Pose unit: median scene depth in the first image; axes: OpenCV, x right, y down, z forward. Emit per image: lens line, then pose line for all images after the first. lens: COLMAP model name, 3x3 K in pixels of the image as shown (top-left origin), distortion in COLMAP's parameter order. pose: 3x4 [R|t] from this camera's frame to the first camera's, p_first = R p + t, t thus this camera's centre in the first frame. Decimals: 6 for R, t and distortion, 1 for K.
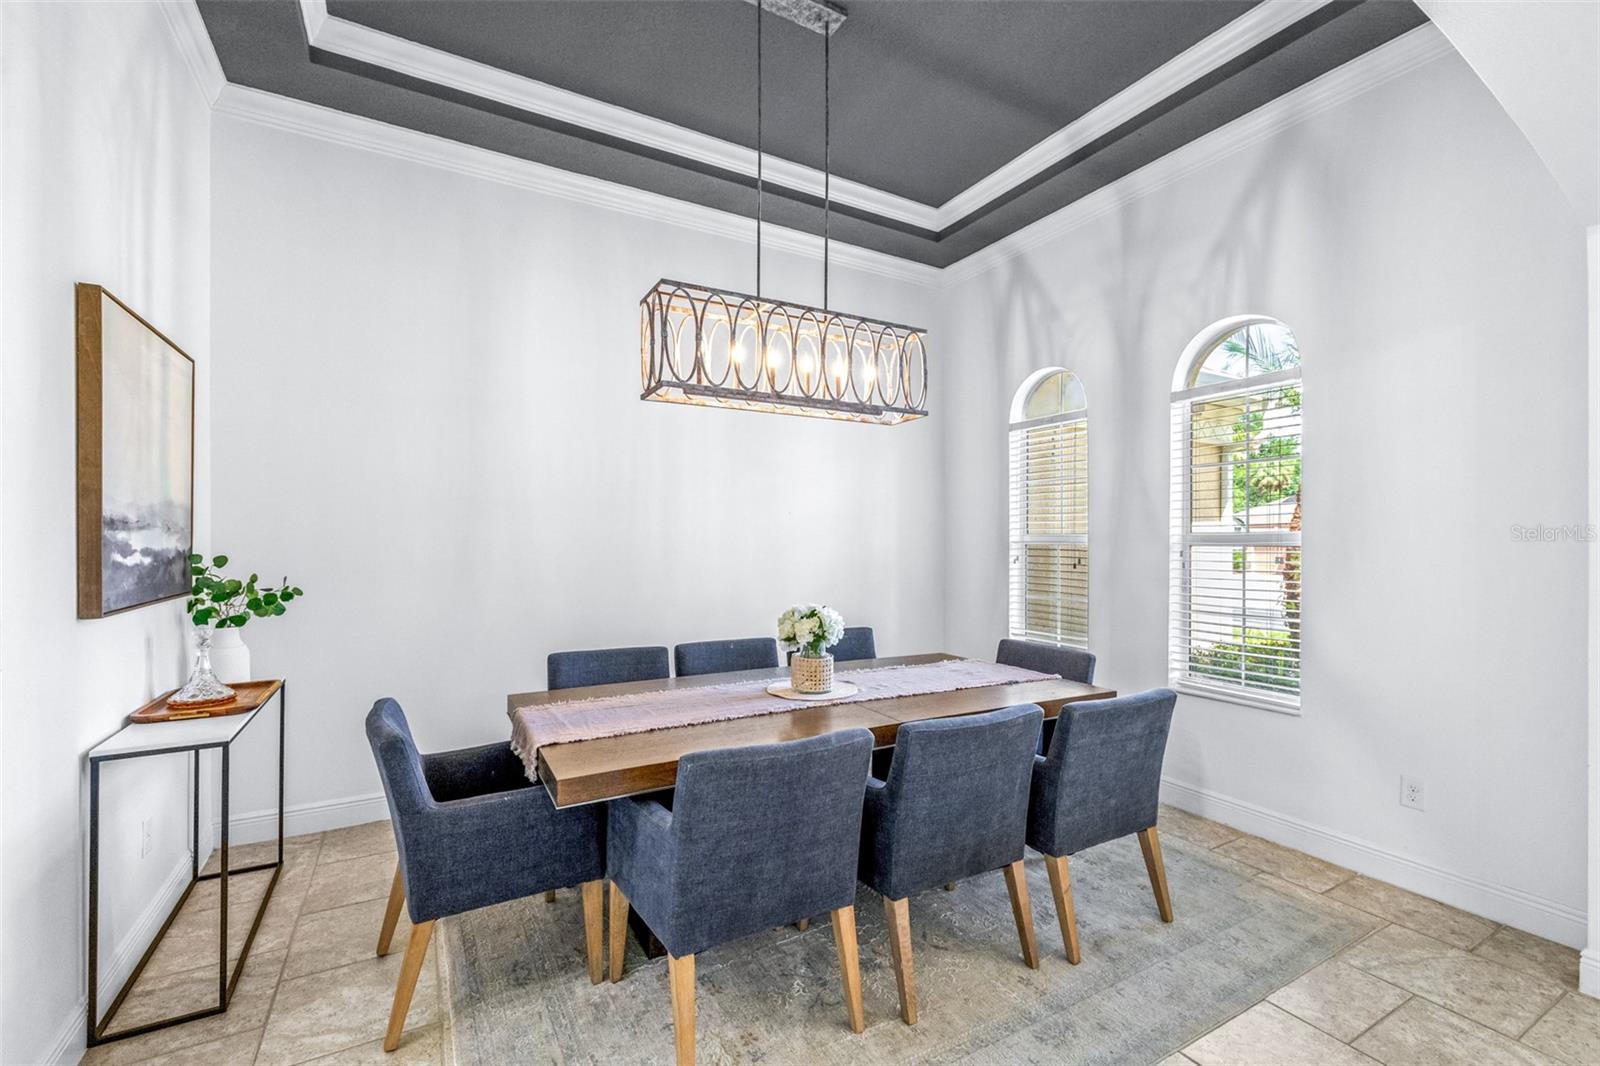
lens RADIAL K [[687.0, 0, 799.9], [0, 687.0, 538.8], [0, 0, 1]] dist [0.000124, -0.000001]
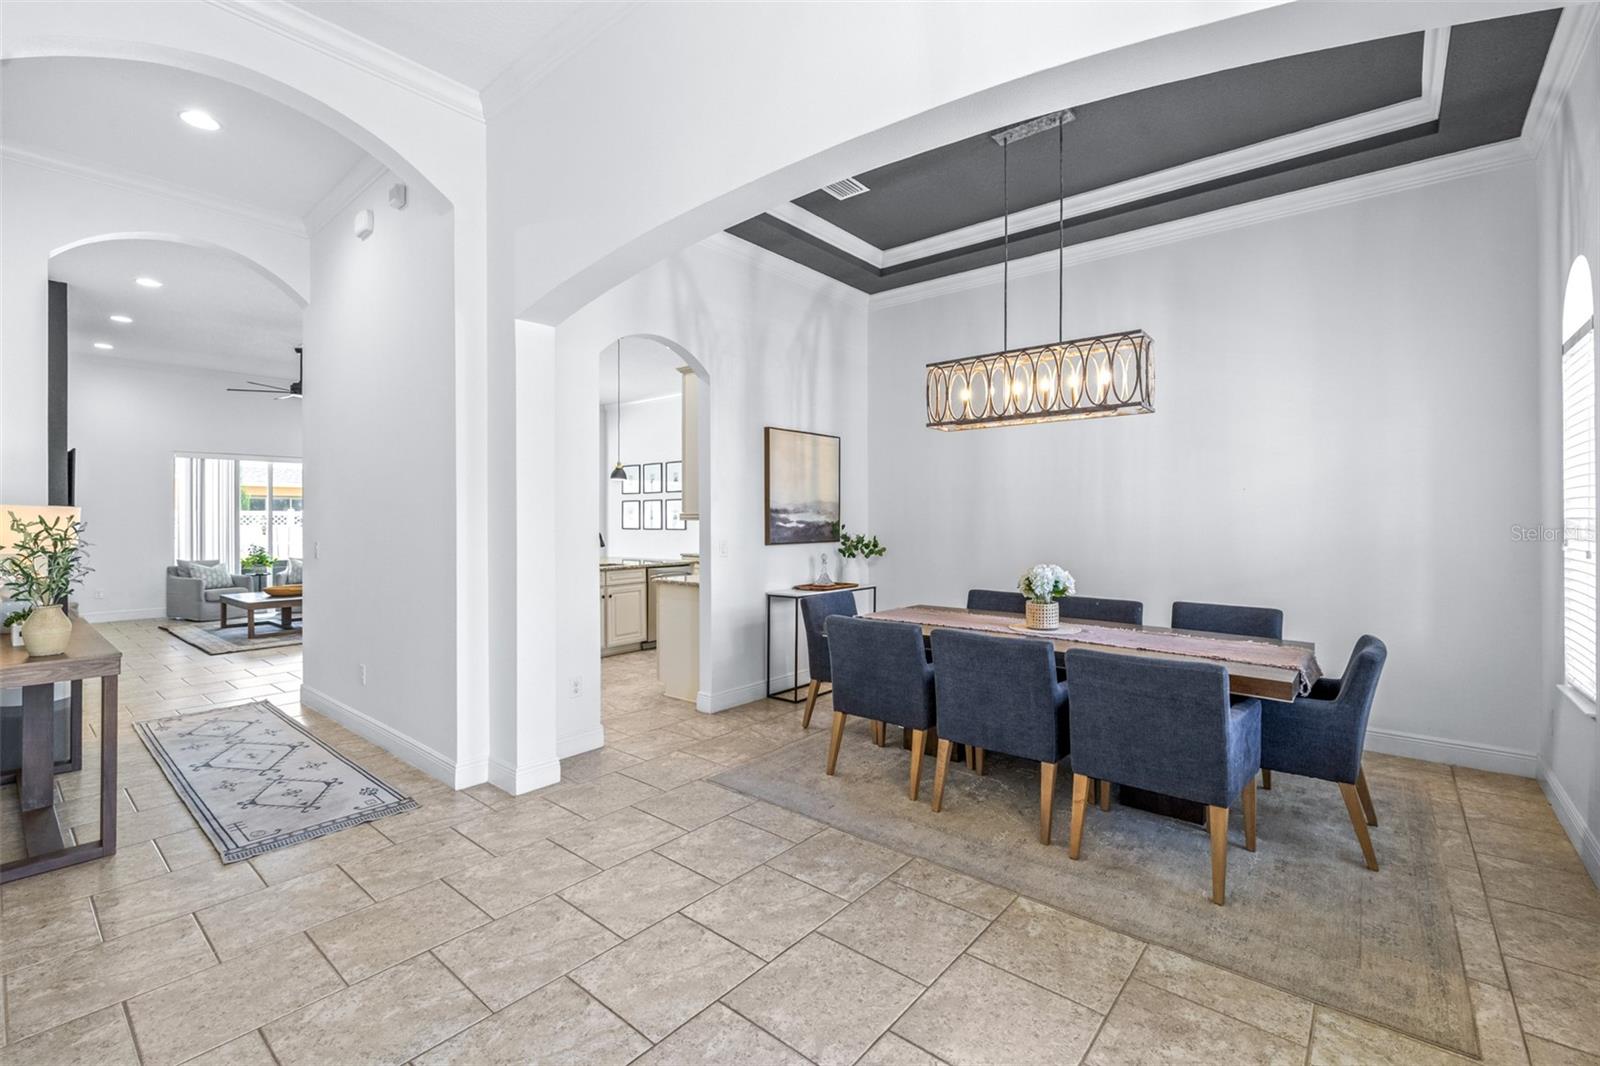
lens RADIAL K [[694.6, 0, 803.9], [0, 694.6, 516.0], [0, 0, 1]] dist [-0.000243, -0.000079]
pose [[0.356235, -0.002329, -0.934394, 1.398776], [-0.000330, 0.999997, -0.002619, 0.003601], [0.934396, 0.001241, 0.356233, 0.099574]]
